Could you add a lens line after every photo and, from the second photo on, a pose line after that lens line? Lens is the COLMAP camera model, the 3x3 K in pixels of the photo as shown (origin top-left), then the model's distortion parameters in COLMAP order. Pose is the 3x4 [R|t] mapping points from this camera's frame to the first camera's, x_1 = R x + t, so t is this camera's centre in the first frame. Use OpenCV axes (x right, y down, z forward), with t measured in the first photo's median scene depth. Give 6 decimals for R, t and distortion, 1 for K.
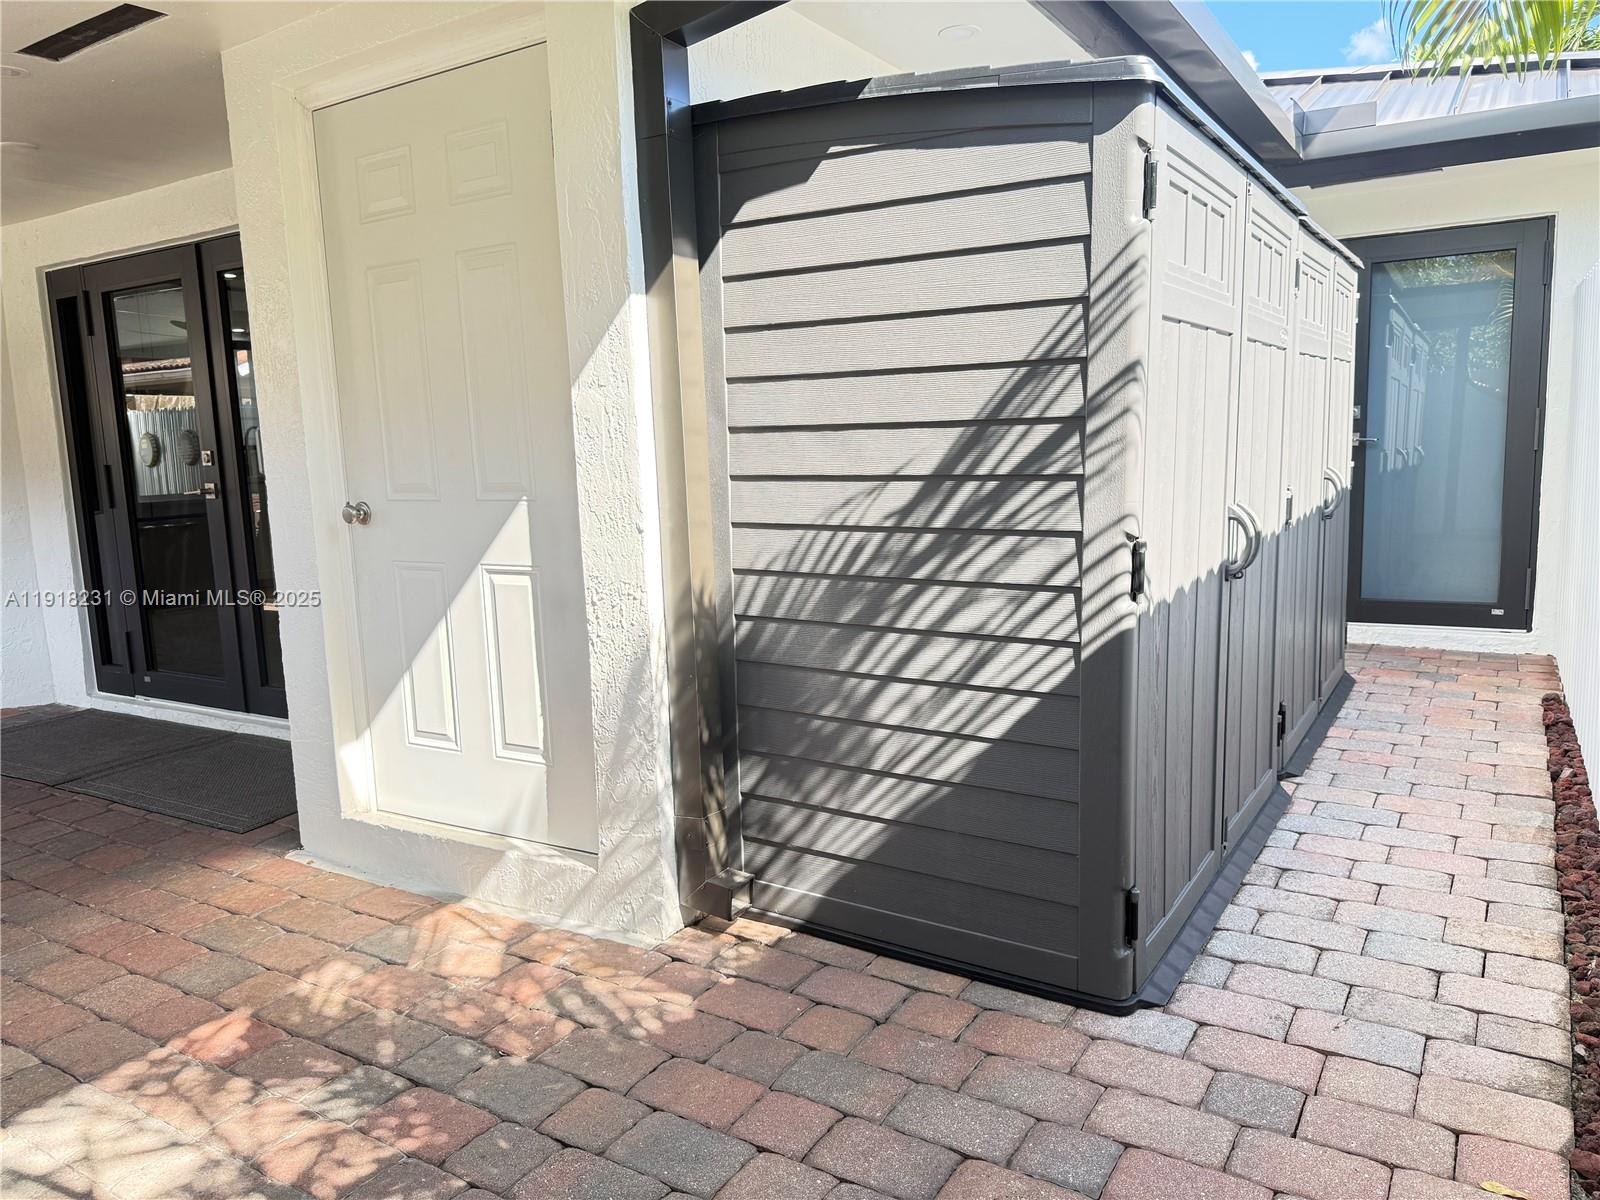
lens RADIAL K [[1142.0, 0, 797.6], [0, 1142.0, 605.5], [0, 0, 1]] dist [0.063786, -0.073873]
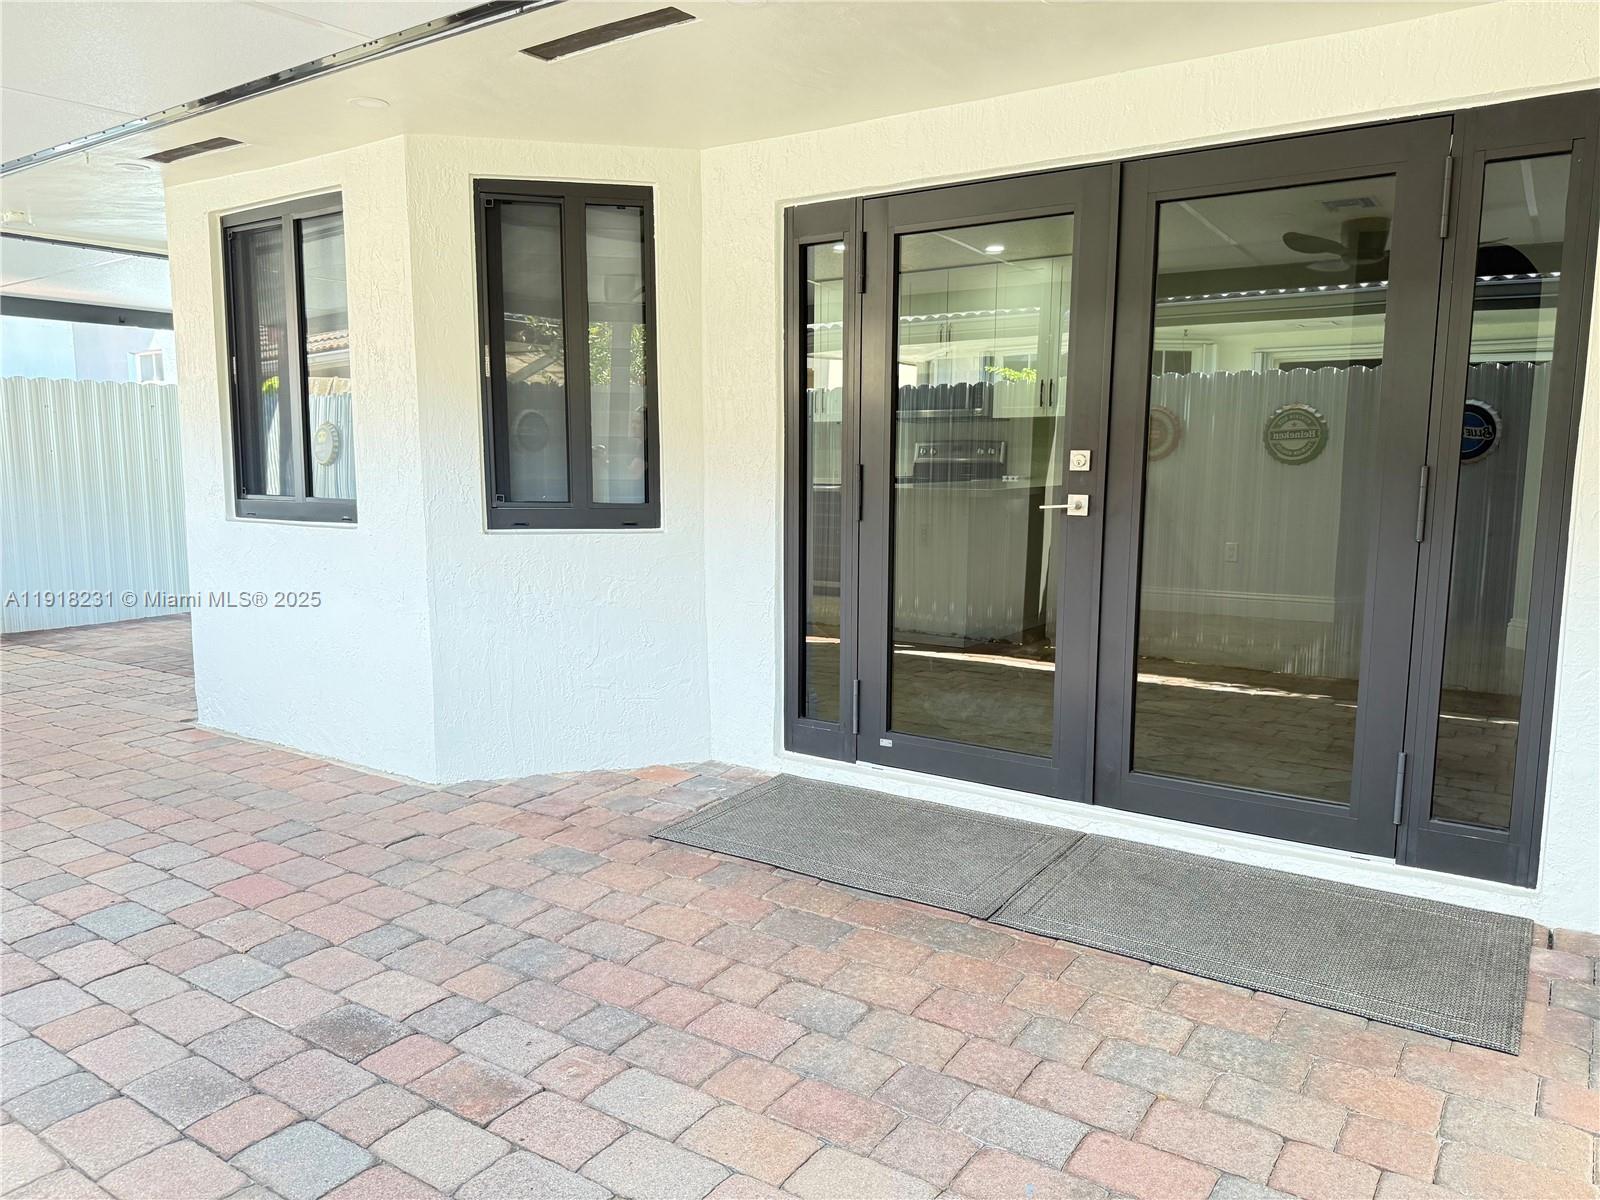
lens RADIAL K [[1142.0, 0, 808.1], [0, 1142.0, 597.6], [0, 0, 1]] dist [0.063786, -0.073873]
pose [[0.998737, 0.018662, -0.046659, -0.580360], [-0.017551, 0.999555, 0.024109, -0.050616], [0.047089, -0.023259, 0.998620, 0.238043]]
